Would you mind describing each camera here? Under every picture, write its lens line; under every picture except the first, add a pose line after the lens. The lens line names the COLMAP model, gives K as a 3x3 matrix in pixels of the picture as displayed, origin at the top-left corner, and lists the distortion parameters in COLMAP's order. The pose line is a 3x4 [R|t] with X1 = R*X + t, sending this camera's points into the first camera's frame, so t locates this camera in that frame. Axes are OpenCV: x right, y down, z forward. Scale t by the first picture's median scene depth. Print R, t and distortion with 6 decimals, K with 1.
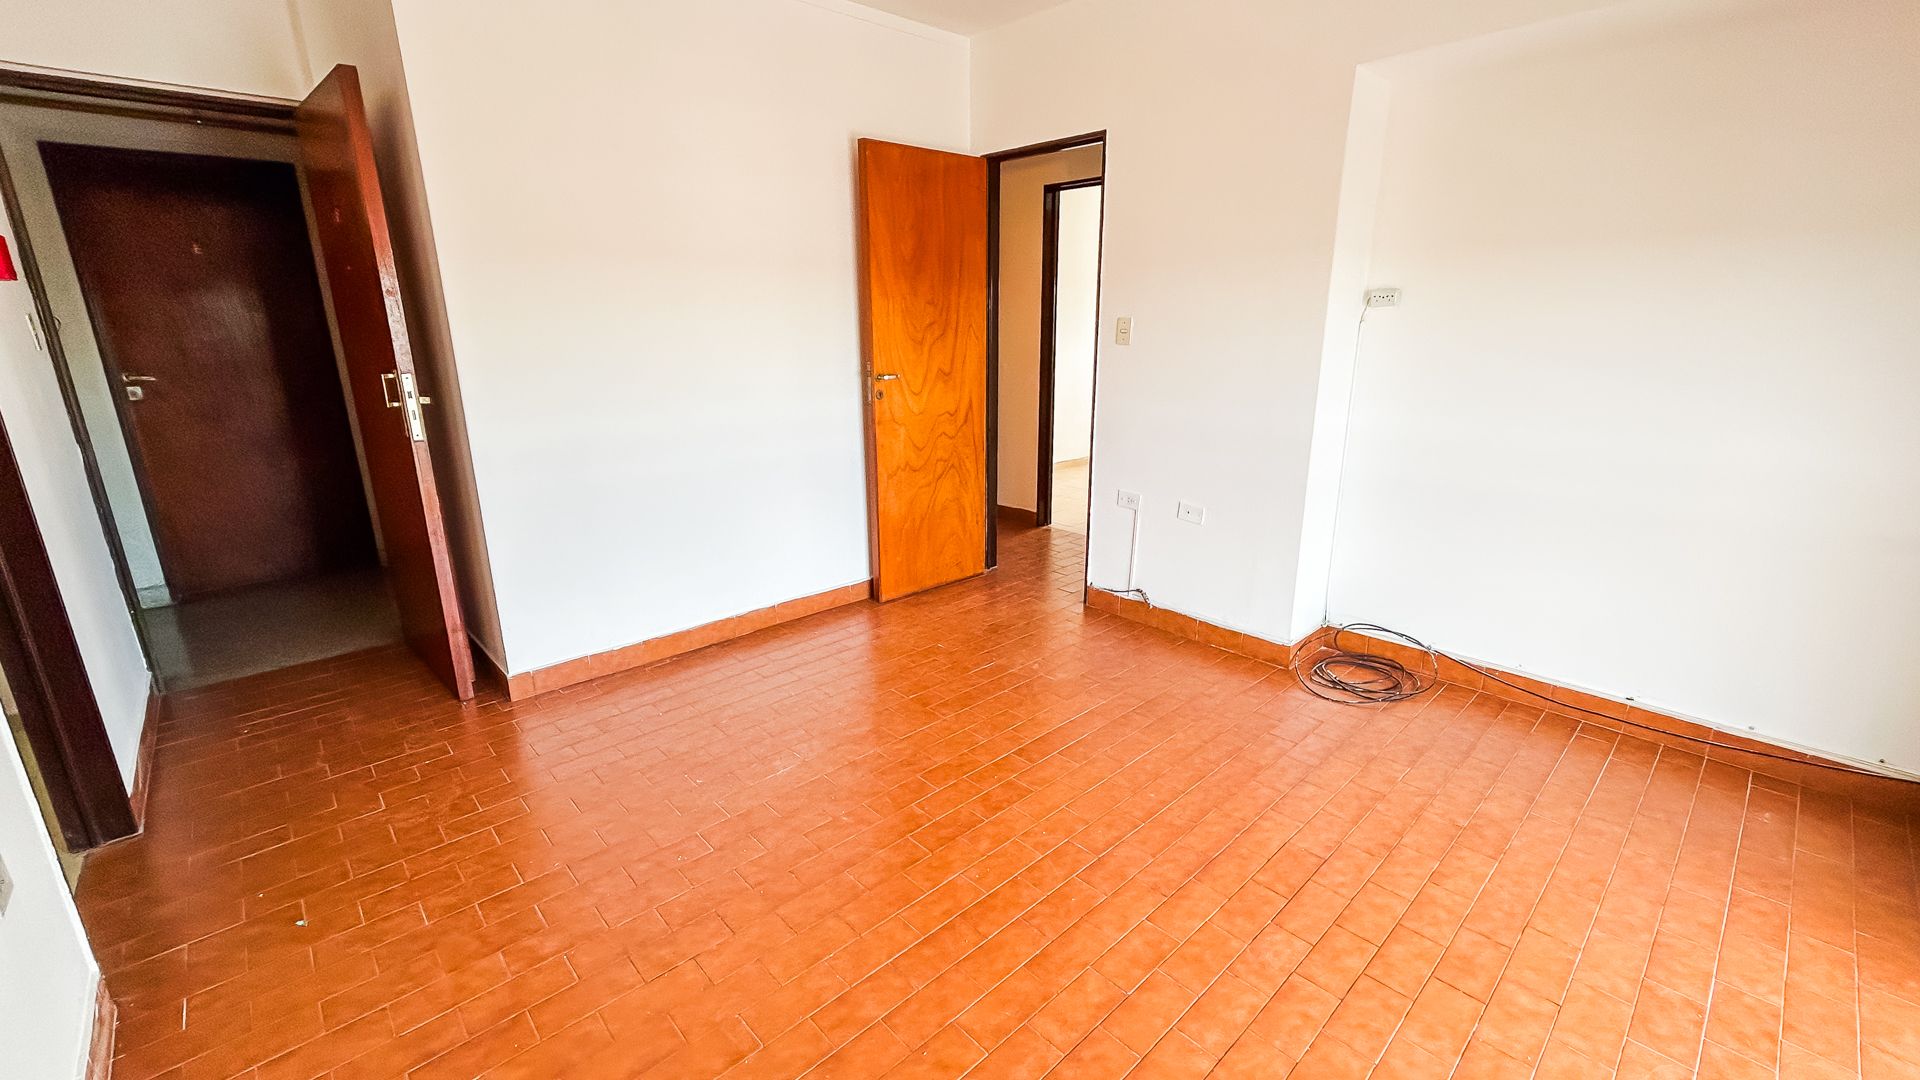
lens RADIAL K [[782.9, 0, 960.0], [0, 782.9, 540.0], [0, 0, 1]] dist [0.000760, 0.000260]
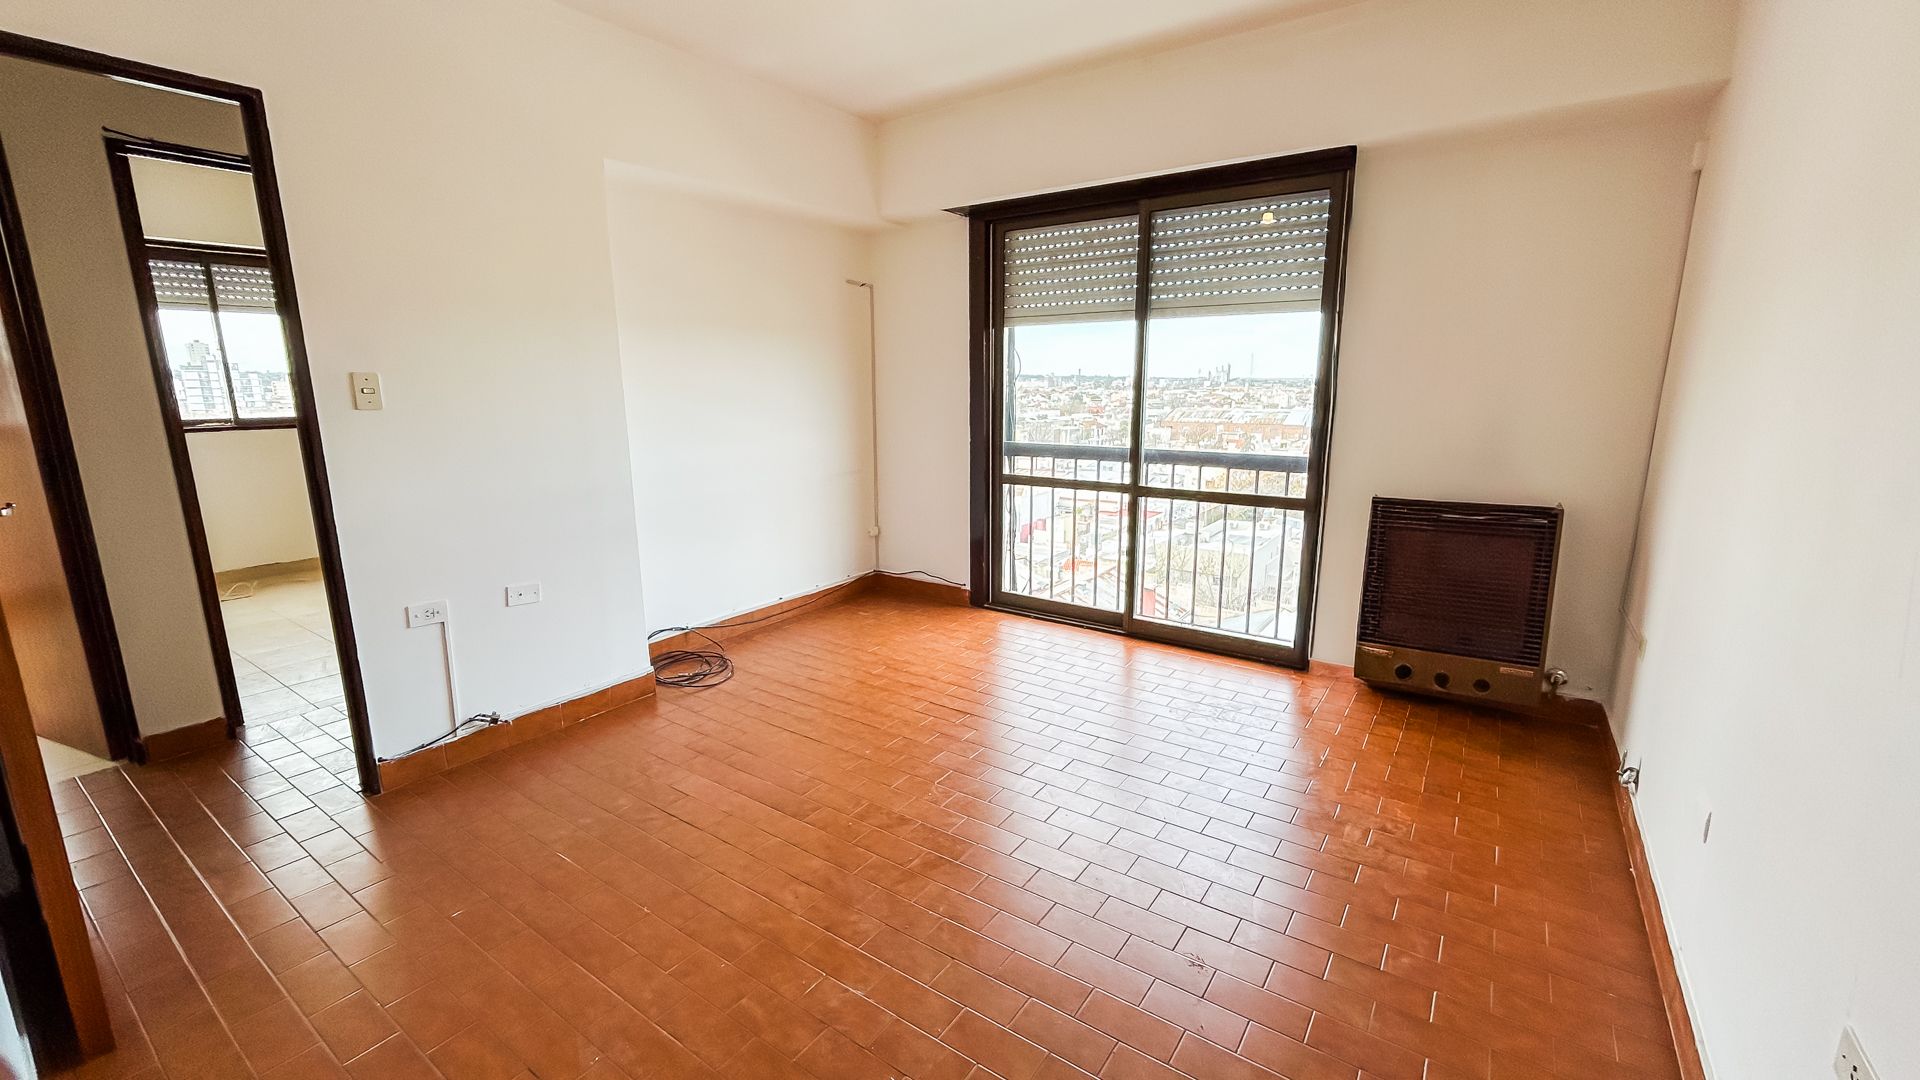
lens RADIAL K [[782.9, 0, 960.0], [0, 782.9, 540.0], [0, 0, 1]] dist [0.000760, 0.000260]
pose [[-0.209613, -0.192320, 0.958684, -0.635099], [0.274332, 0.929518, 0.246451, -0.173797], [-0.938512, 0.314657, -0.142080, 0.658435]]
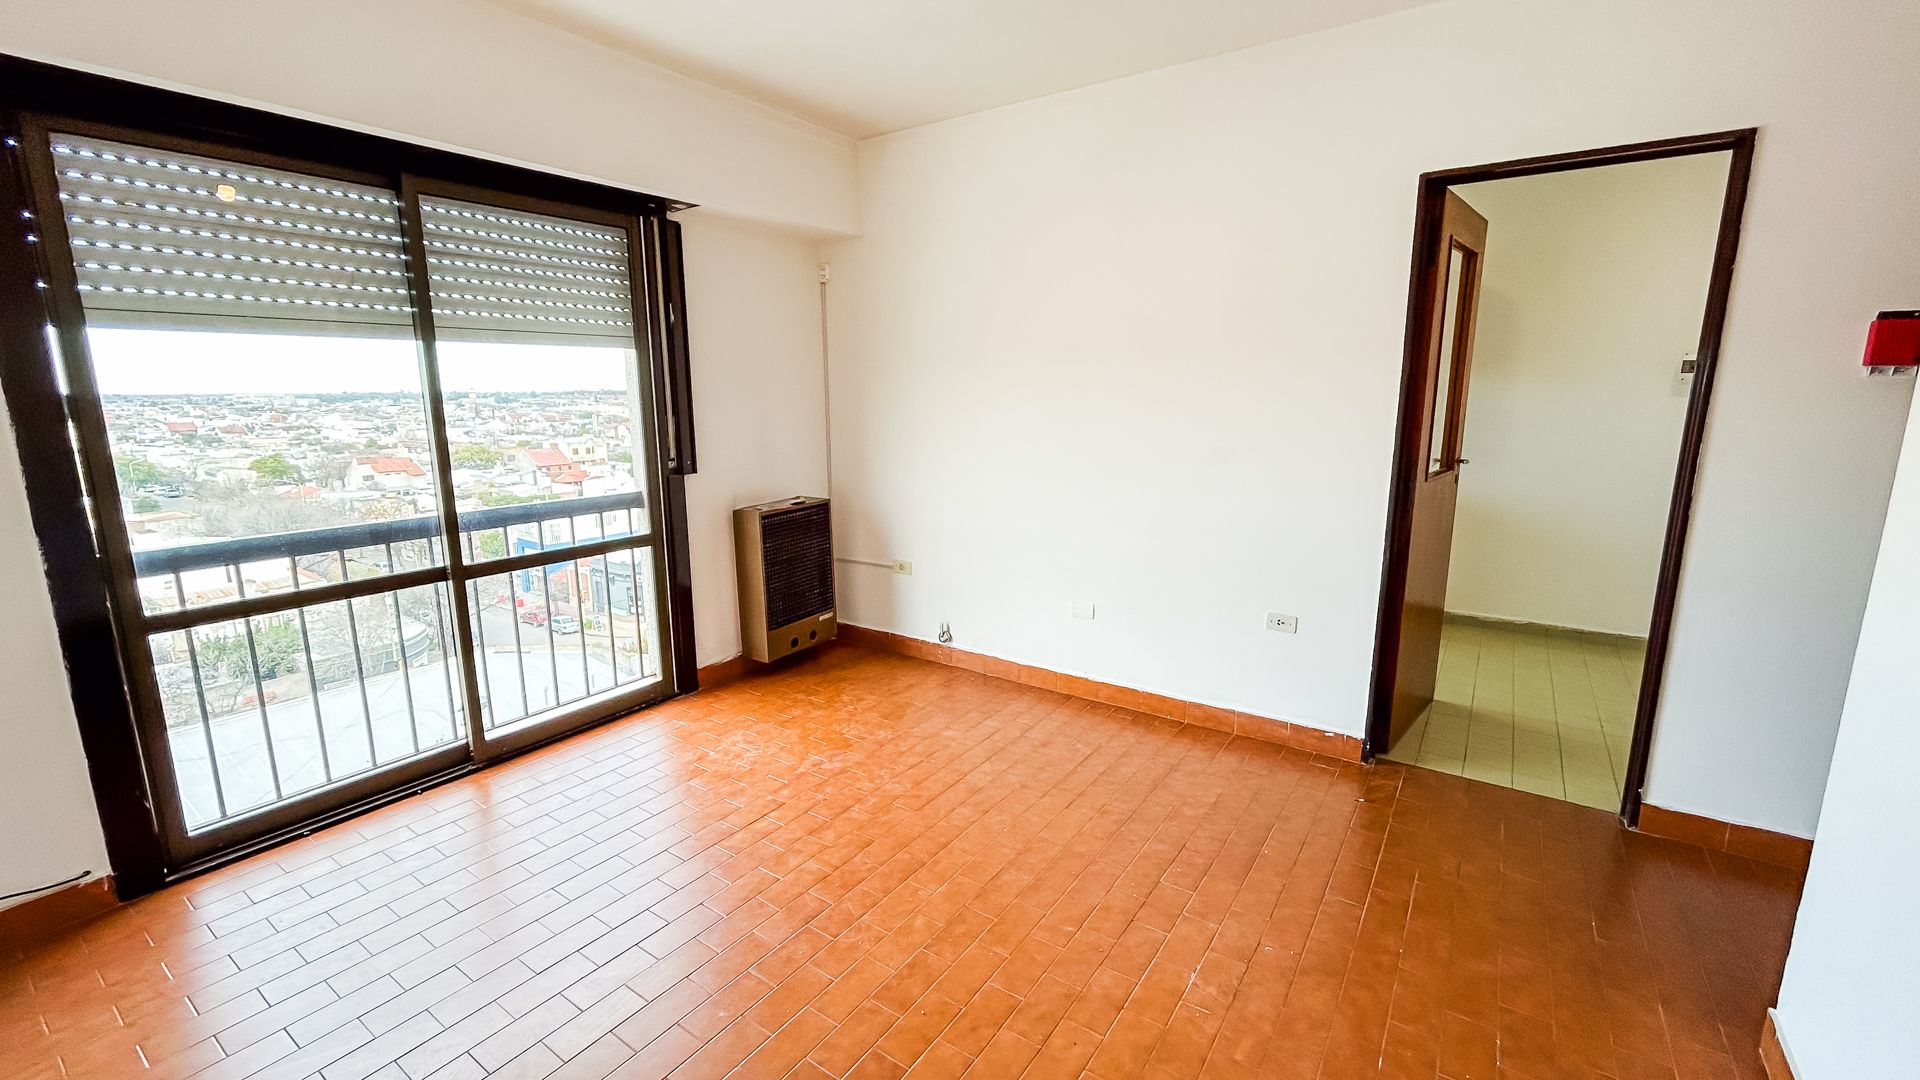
lens RADIAL K [[782.9, 0, 960.0], [0, 782.9, 540.0], [0, 0, 1]] dist [0.000760, 0.000260]
pose [[-0.976660, 0.052908, -0.208172, 0.105596], [-0.047186, 0.892662, 0.448251, -0.326717], [0.209543, 0.447612, -0.869330, 1.073402]]
